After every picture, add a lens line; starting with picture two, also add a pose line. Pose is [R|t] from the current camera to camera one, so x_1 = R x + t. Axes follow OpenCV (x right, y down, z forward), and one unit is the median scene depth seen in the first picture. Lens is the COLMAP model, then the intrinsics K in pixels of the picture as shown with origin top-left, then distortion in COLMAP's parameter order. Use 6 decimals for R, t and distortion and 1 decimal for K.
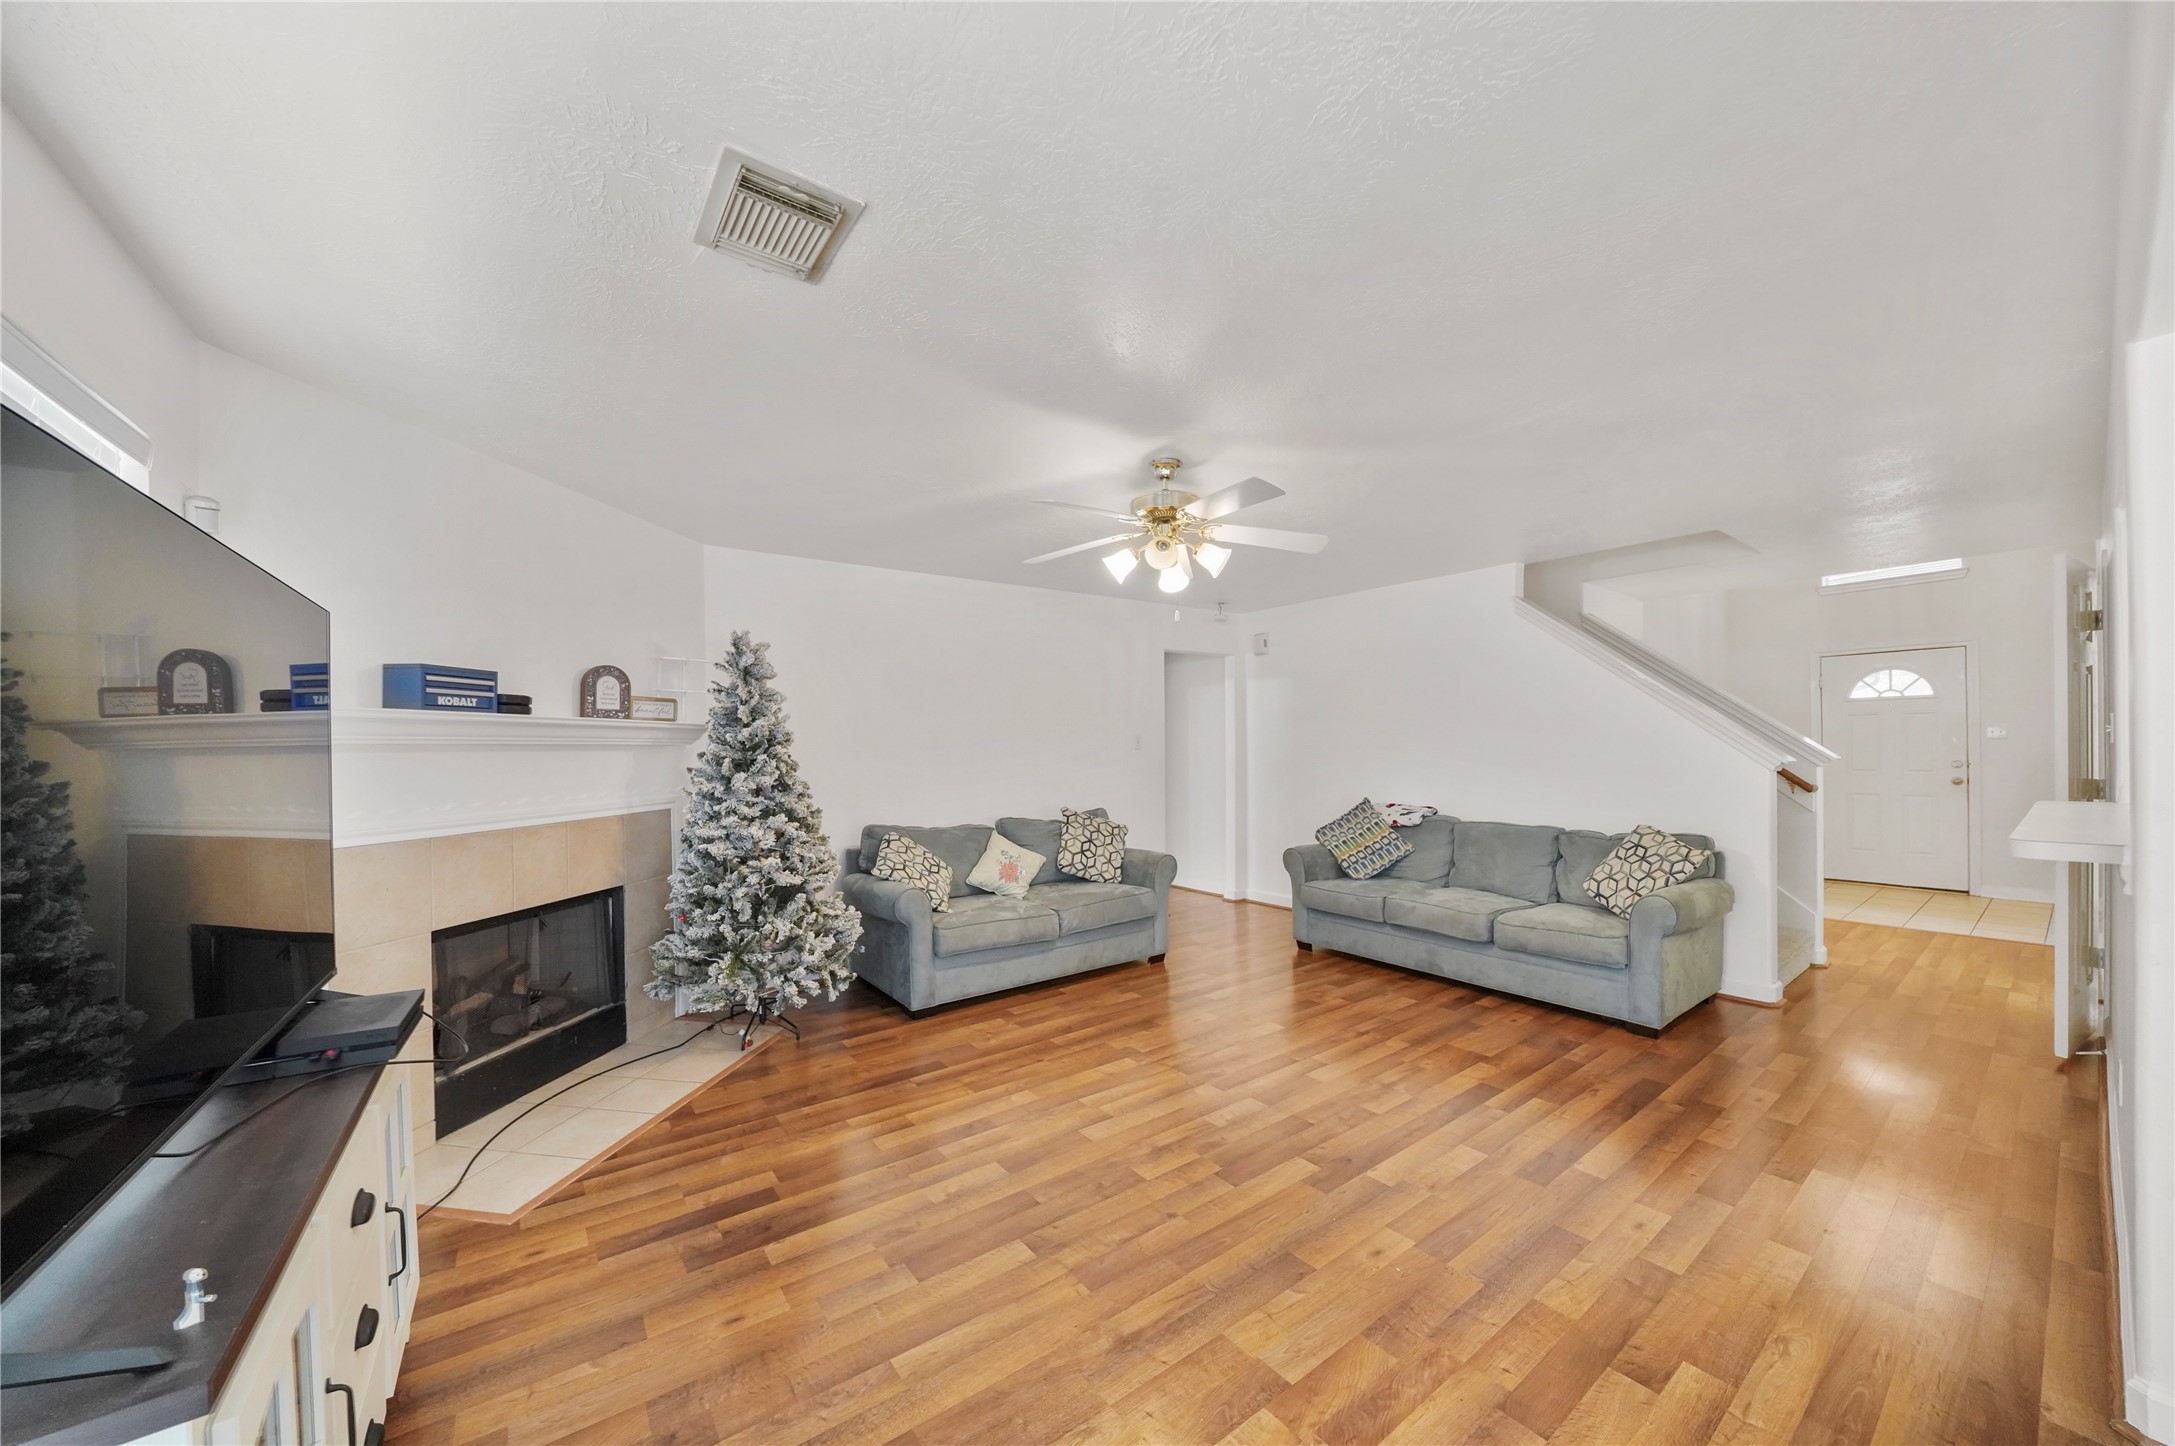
lens RADIAL K [[757.2, 0, 1086.2], [0, 757.2, 746.2], [0, 0, 1]] dist [-0.012557, 0.000075]
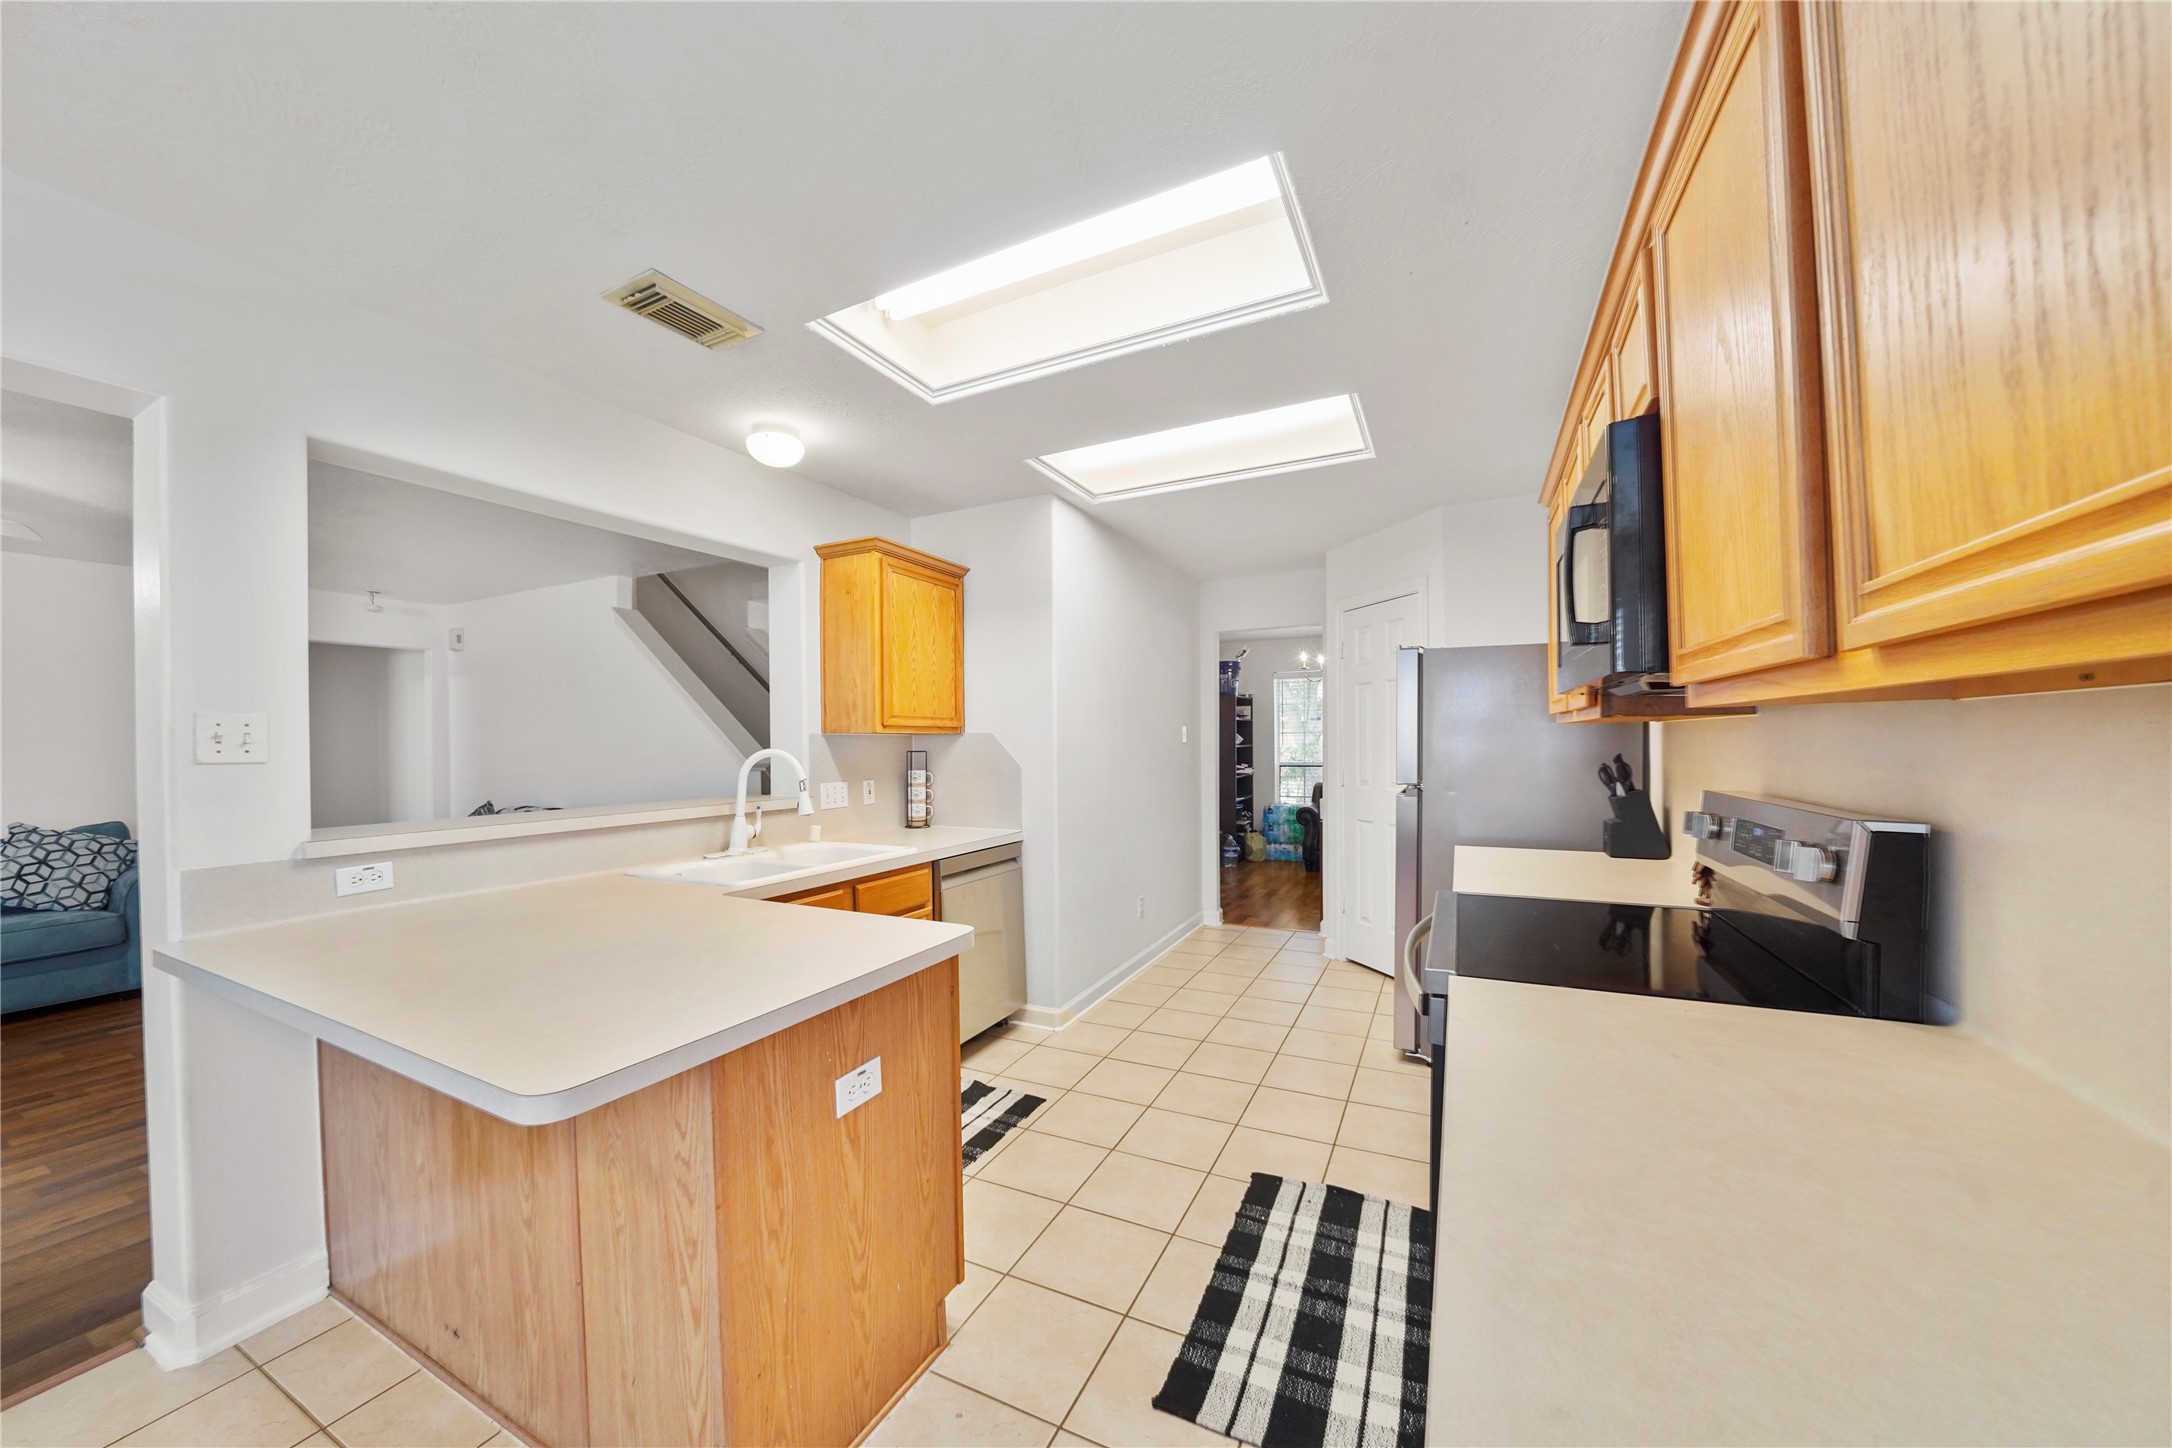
lens RADIAL K [[756.2, 0, 1083.3], [0, 756.2, 731.5], [0, 0, 1]] dist [-0.012557, 0.000075]
pose [[0.887598, 0.008004, 0.460549, 0.902642], [0.000350, 0.999837, -0.018051, -0.004217], [-0.460618, 0.016183, 0.887451, -0.340720]]
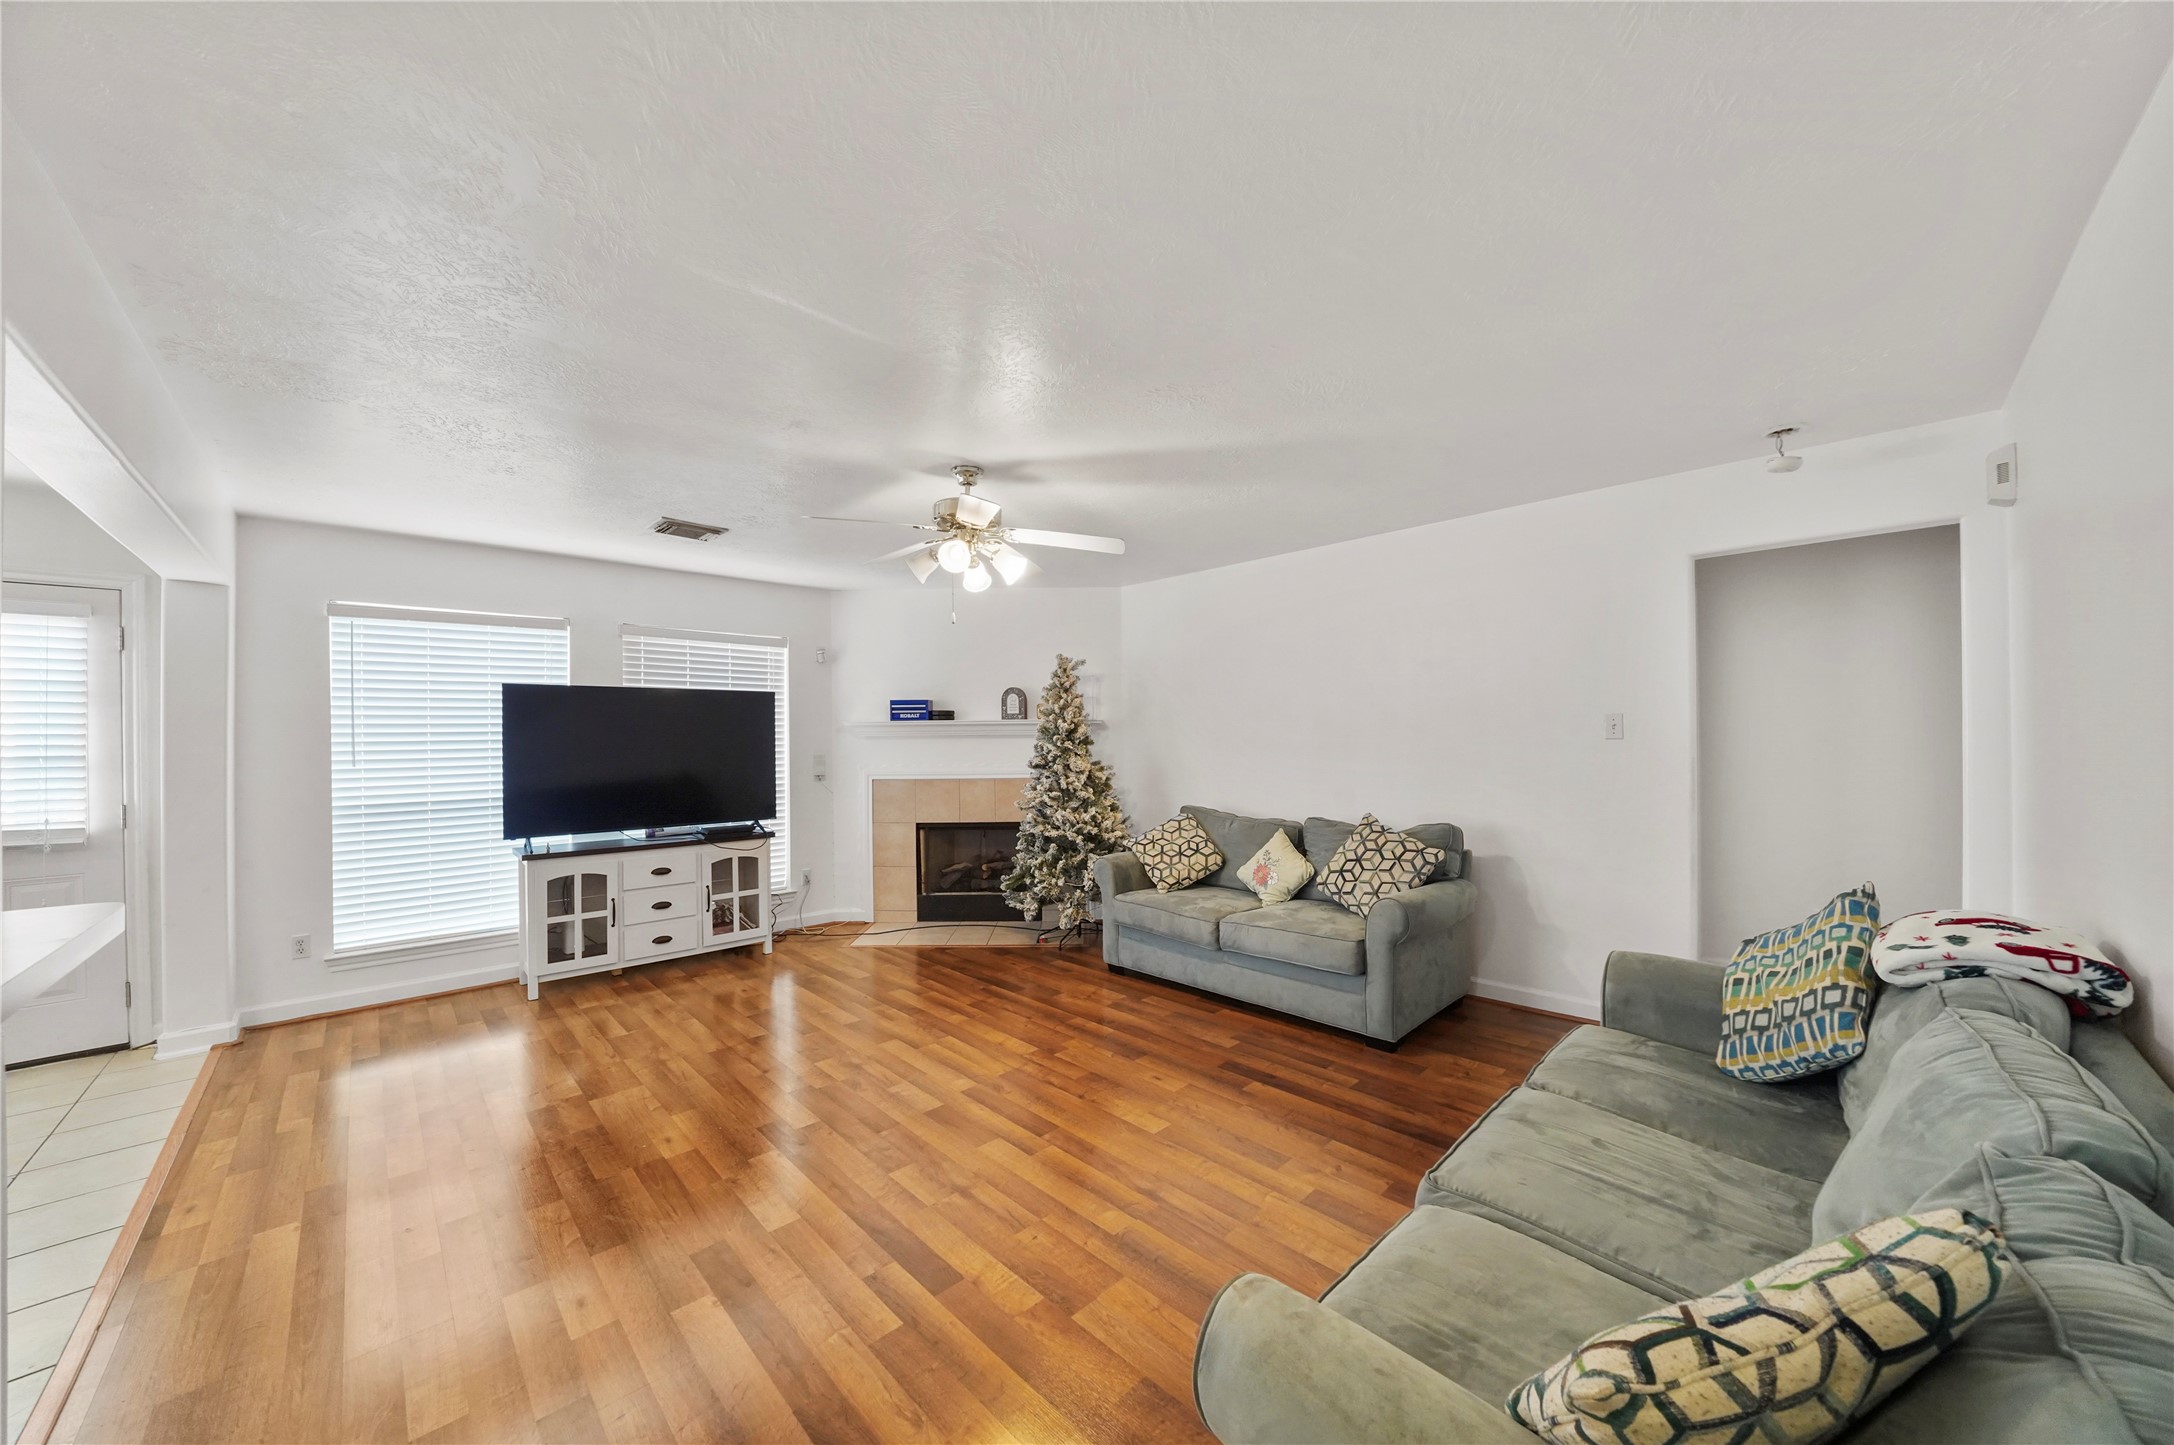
lens RADIAL K [[756.9, 0, 1083.7], [0, 756.9, 730.4], [0, 0, 1]] dist [-0.012557, 0.000075]
pose [[0.140066, 0.000888, -0.990142, 1.003782], [0.011143, 0.999935, 0.002473, -0.013821], [0.990080, -0.011379, 0.140047, 0.873901]]
